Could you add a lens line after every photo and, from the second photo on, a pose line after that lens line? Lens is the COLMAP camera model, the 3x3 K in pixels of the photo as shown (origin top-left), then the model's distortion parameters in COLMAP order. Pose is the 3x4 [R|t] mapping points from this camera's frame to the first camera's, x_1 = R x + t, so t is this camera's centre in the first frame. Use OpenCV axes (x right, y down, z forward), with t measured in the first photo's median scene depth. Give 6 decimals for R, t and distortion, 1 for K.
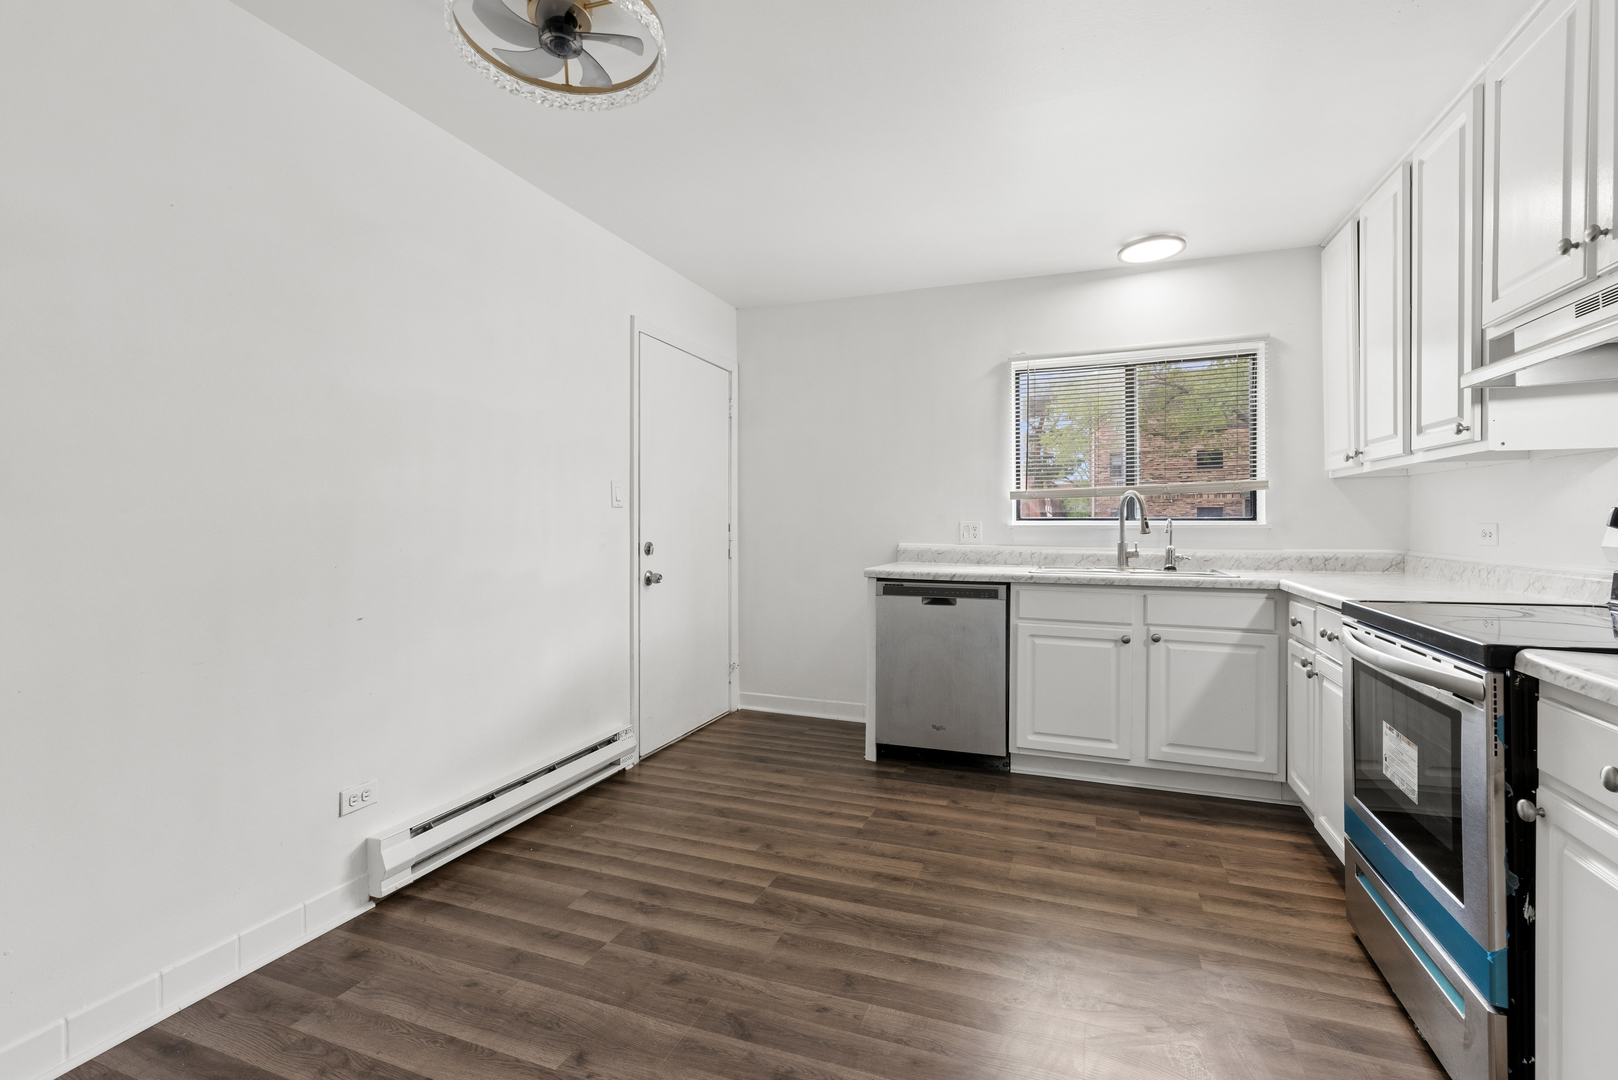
lens RADIAL K [[708.7, 0, 843.5], [0, 708.7, 524.2], [0, 0, 1]] dist [-0.003746, 0.000329]
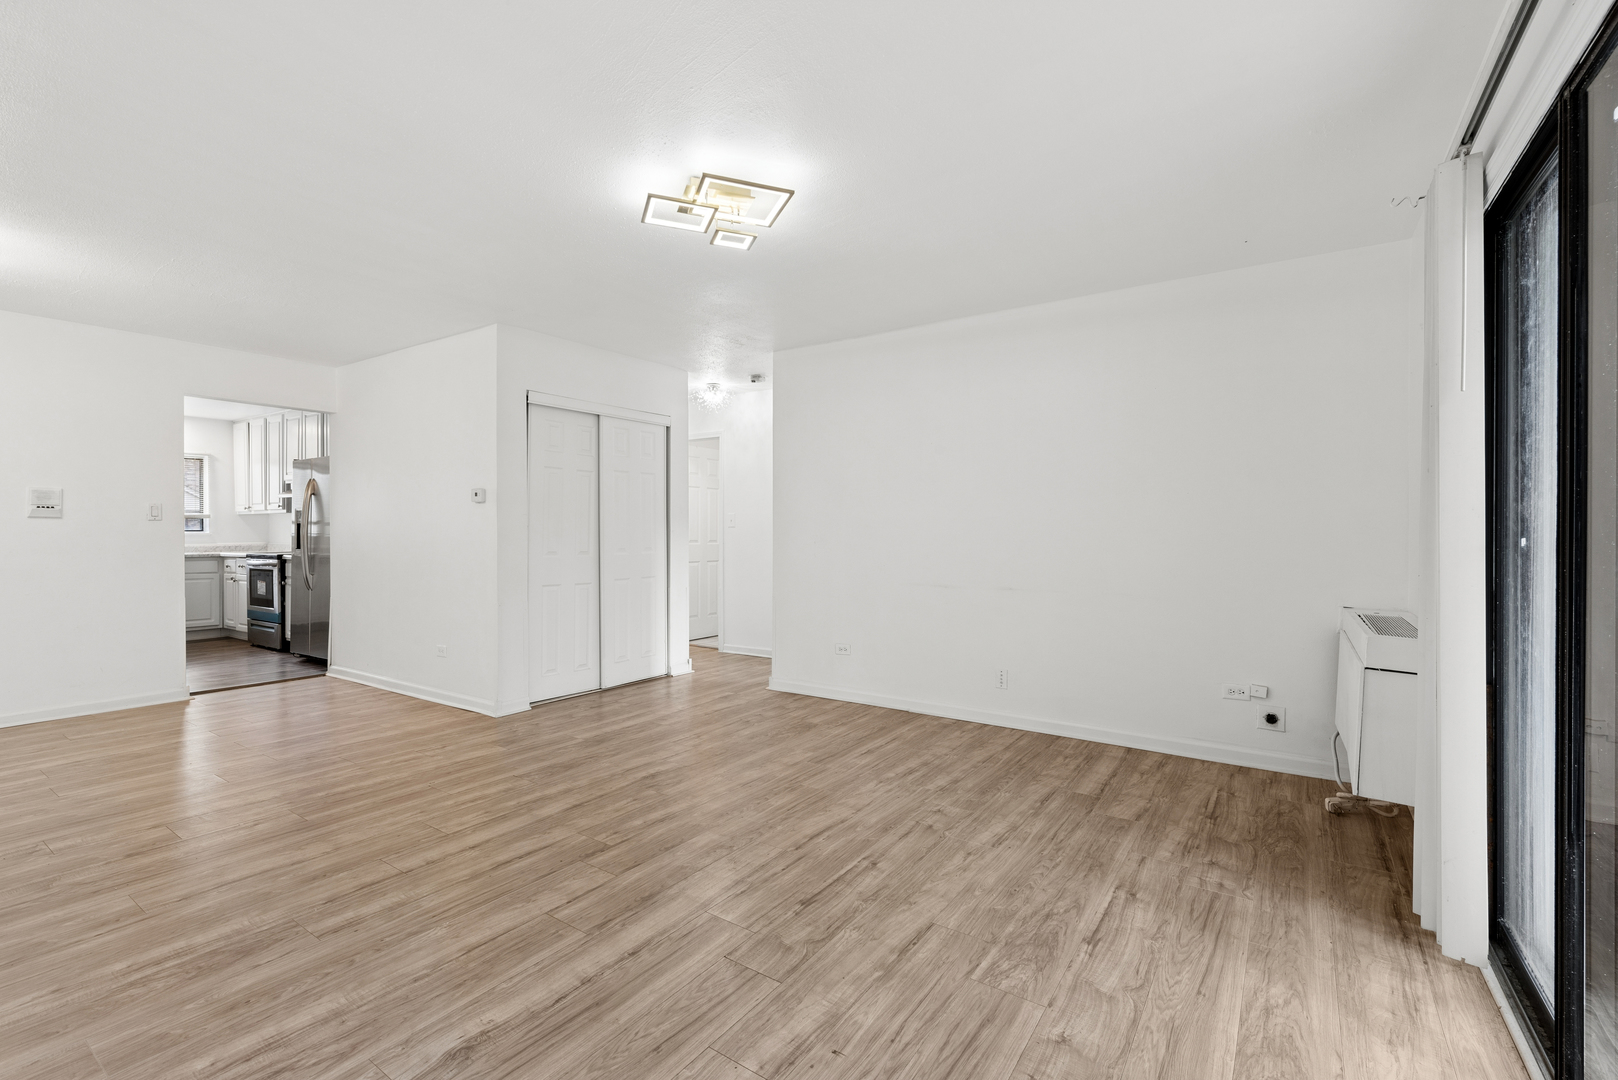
lens RADIAL K [[708.7, 0, 809.5], [0, 708.7, 538.8], [0, 0, 1]] dist [-0.003746, 0.000329]
pose [[0.258666, -0.002583, 0.965963, -1.072481], [-0.001463, 0.999994, 0.003066, 0.009284], [-0.965966, -0.002207, 0.258661, -1.427691]]
